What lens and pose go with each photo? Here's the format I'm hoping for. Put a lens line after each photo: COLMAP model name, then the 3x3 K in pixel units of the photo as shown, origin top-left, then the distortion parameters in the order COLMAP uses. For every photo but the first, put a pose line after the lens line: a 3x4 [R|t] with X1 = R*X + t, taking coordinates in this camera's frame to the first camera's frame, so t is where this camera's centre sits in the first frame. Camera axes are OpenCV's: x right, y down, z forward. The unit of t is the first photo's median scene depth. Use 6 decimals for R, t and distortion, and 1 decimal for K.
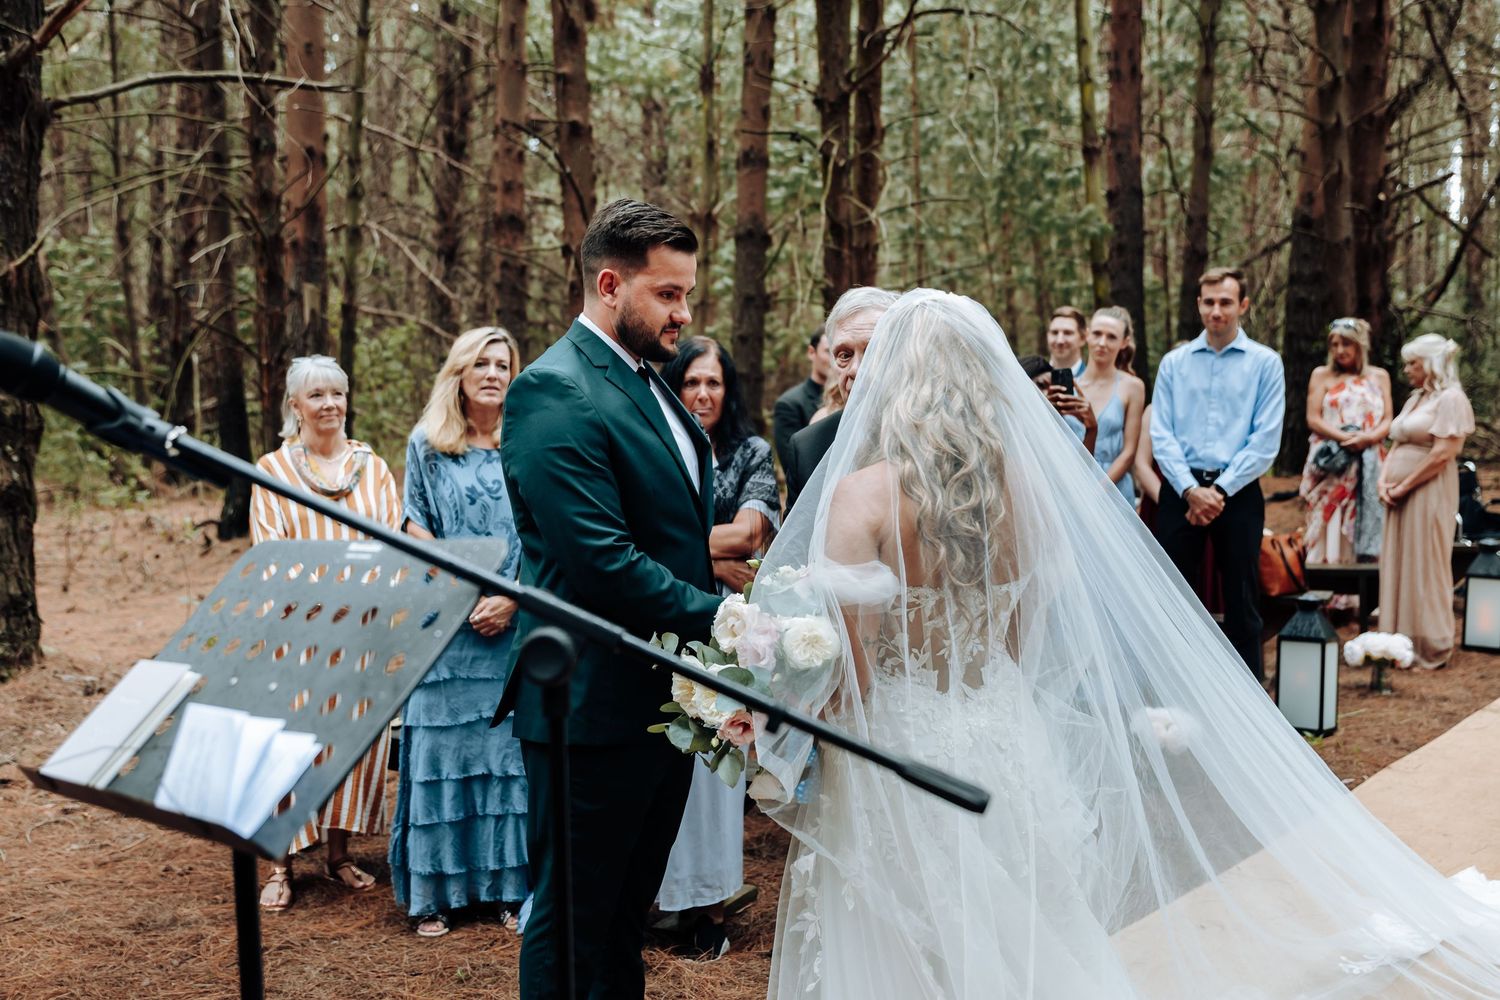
lens RADIAL K [[1489.4, 0, 750.0], [0, 1489.4, 500.0], [0, 0, 1]] dist [0.008153, 0.004387]
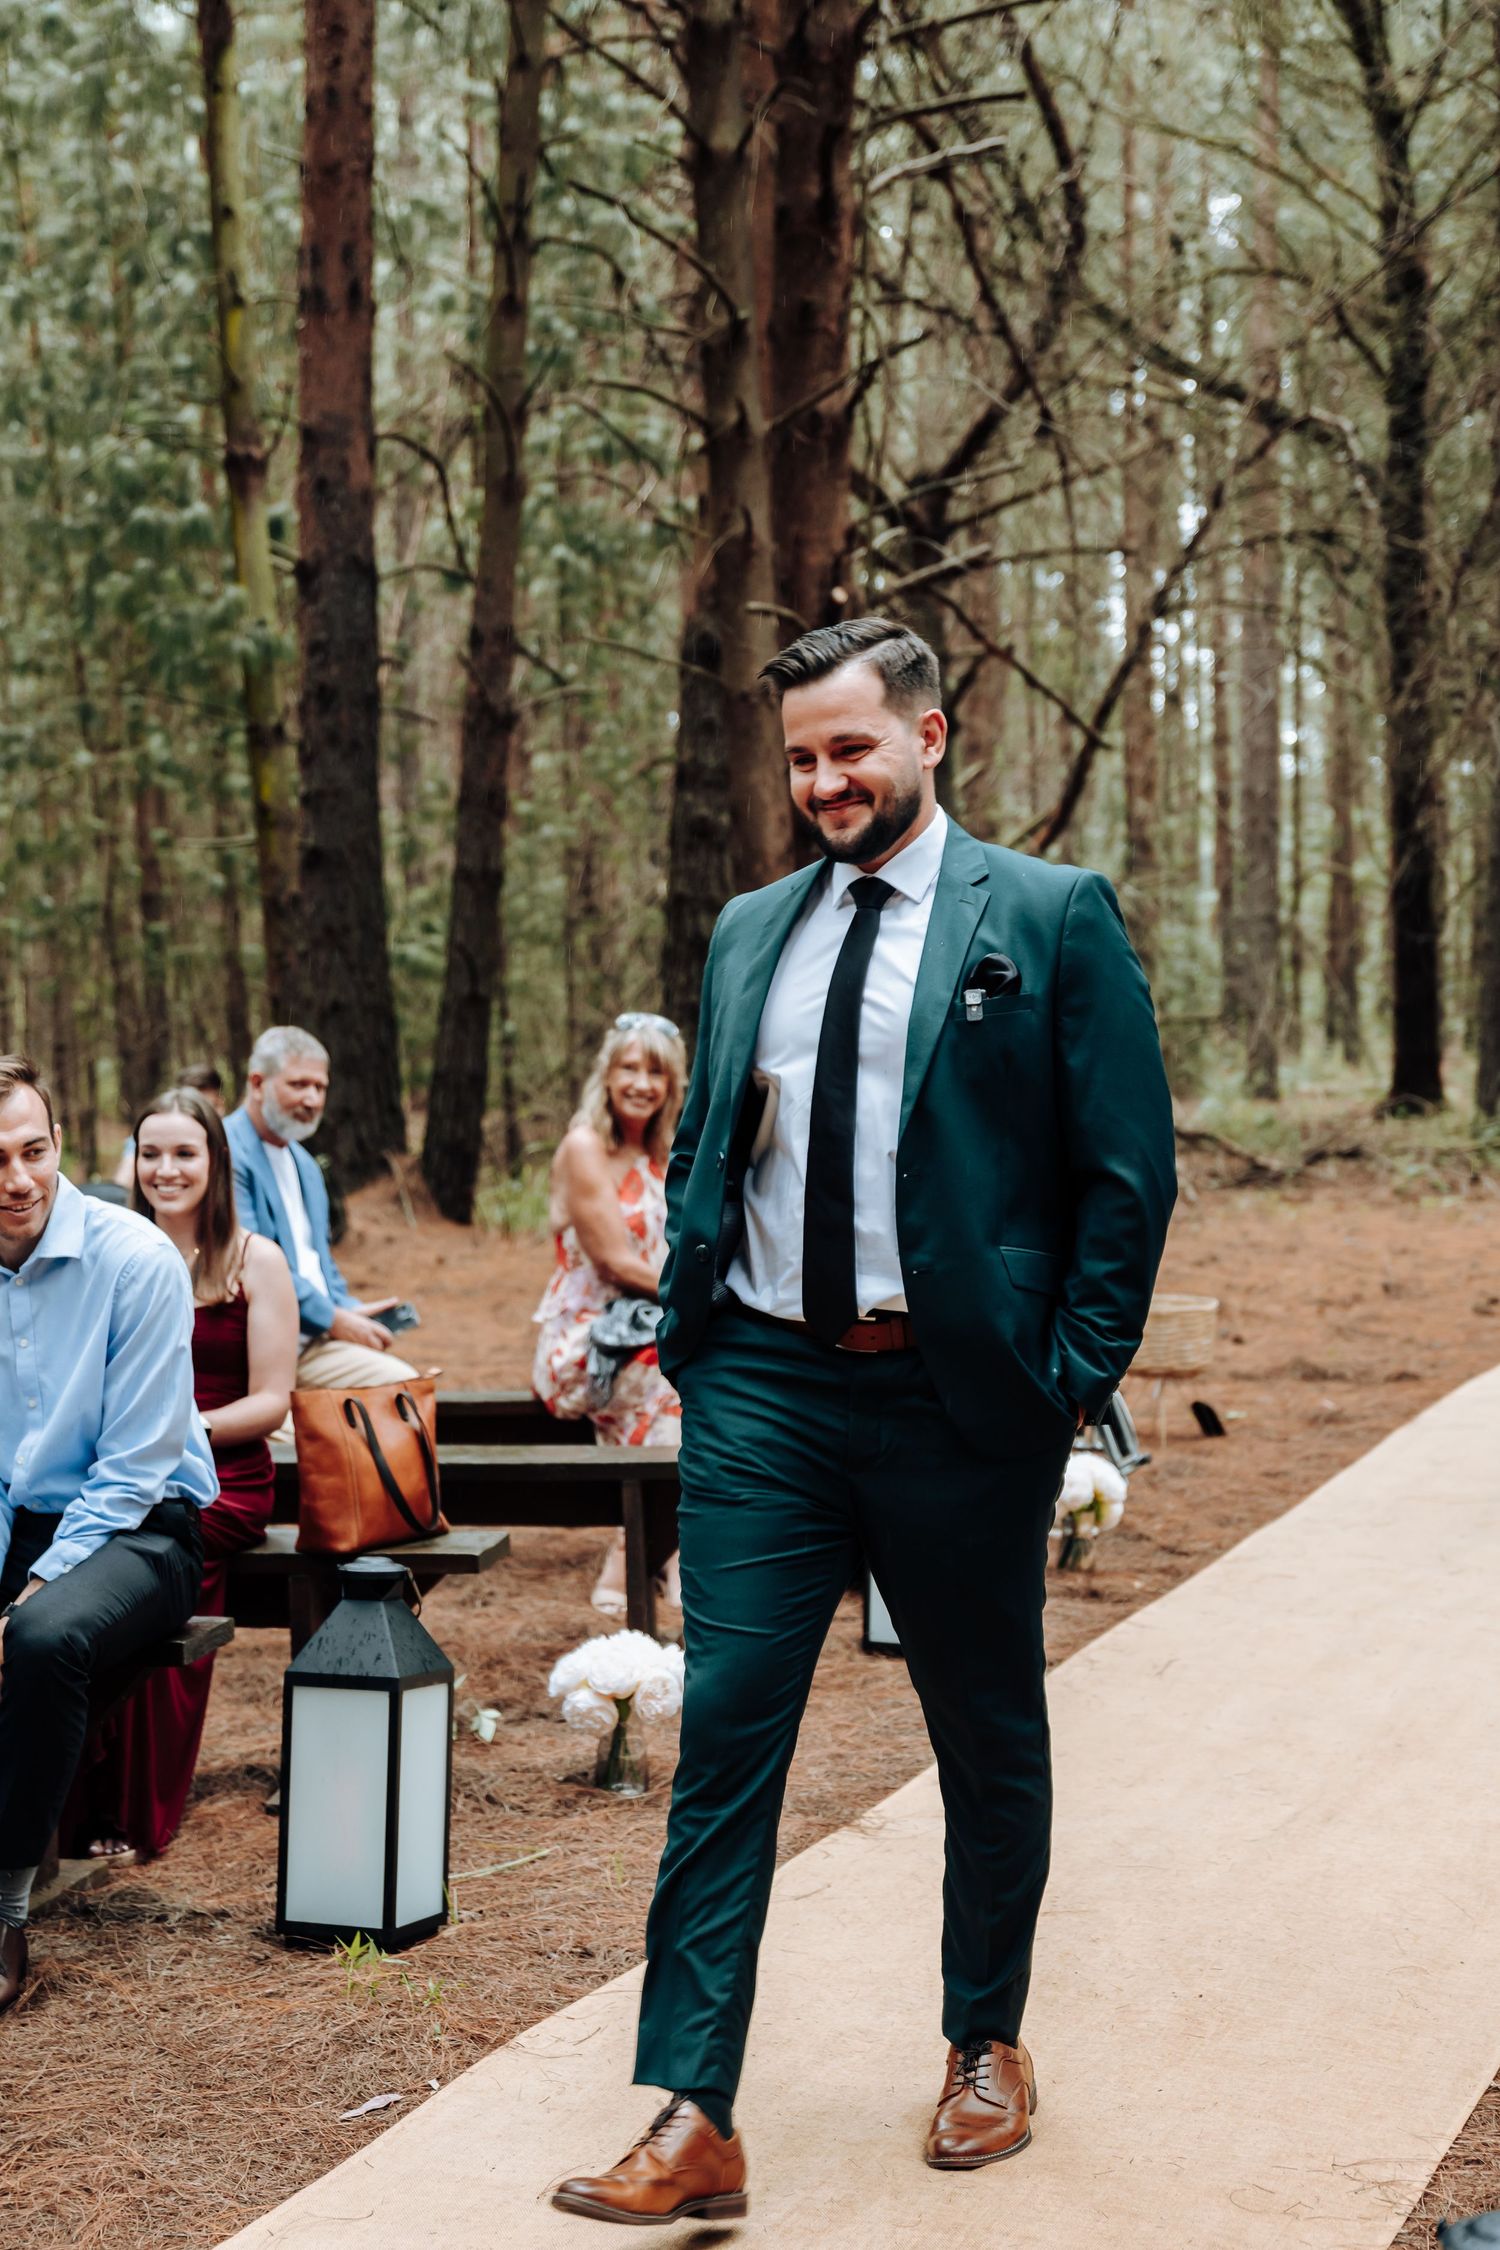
lens RADIAL K [[3200.0, 0, 750.0], [0, 3200.0, 1125.0], [0, 0, 1]] dist [0.015833, -0.041135]
pose [[0.952680, 0.003405, 0.303955, 0.105972], [0.009431, 0.999125, -0.040751, -0.005238], [-0.303828, 0.041689, 0.951814, 0.099513]]
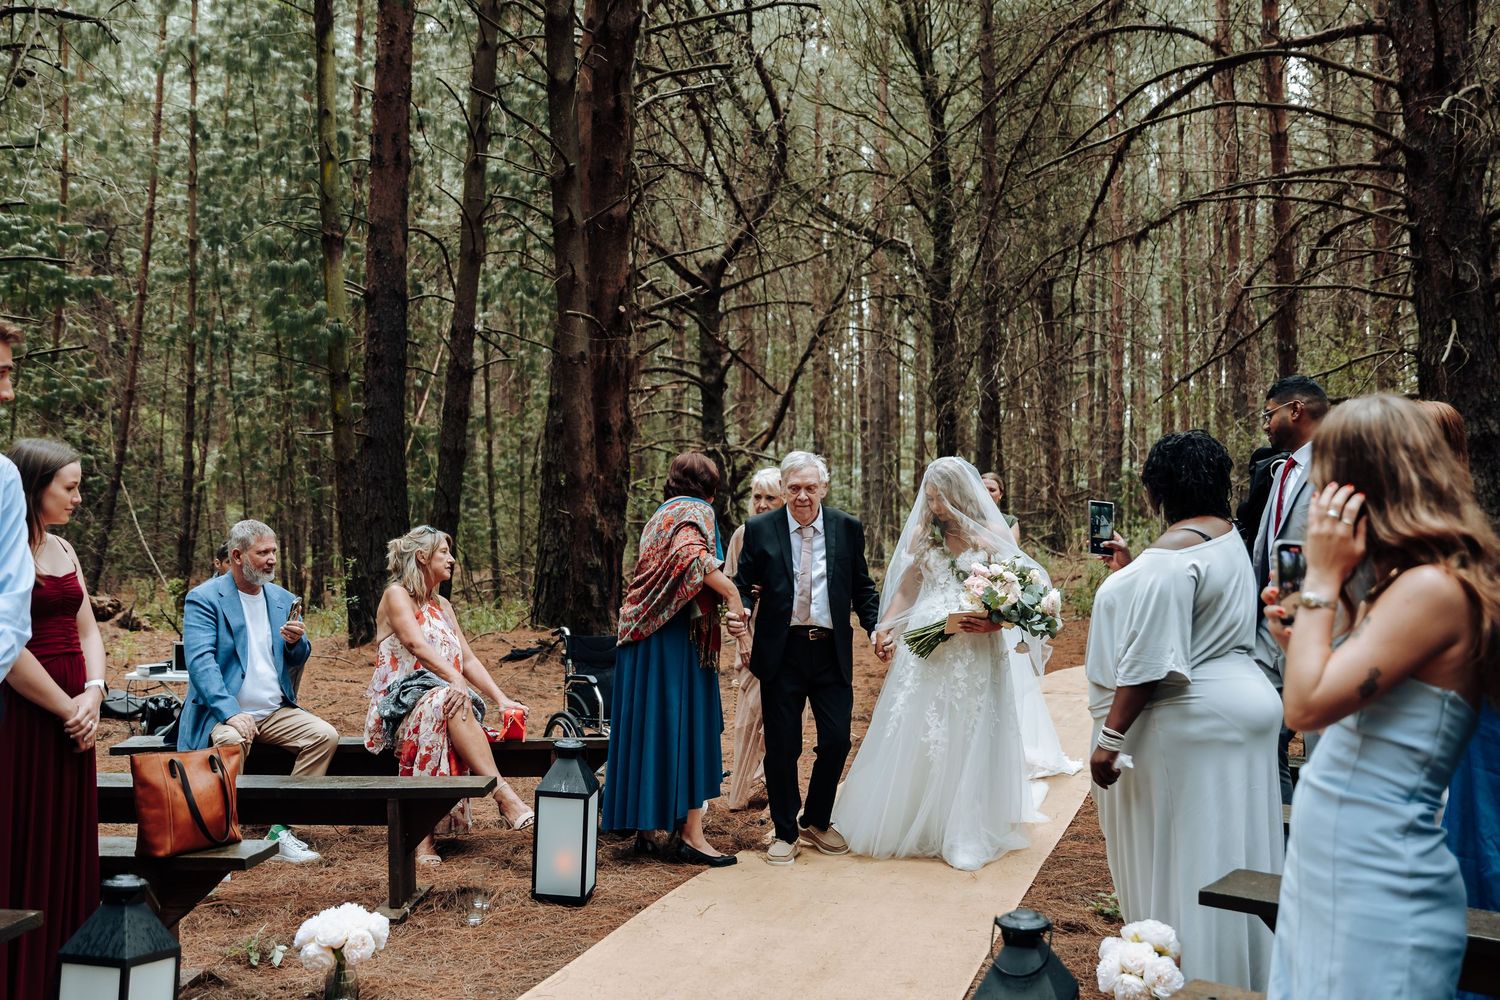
lens RADIAL K [[1487.0, 0, 750.0], [0, 1487.0, 500.0], [0, 0, 1]] dist [-0.006294, -0.021967]
pose [[0.932924, 0.032420, 0.358612, 0.185793], [0.000378, 0.995850, -0.091013, -0.013581], [-0.360074, 0.085044, 0.929039, 0.177326]]
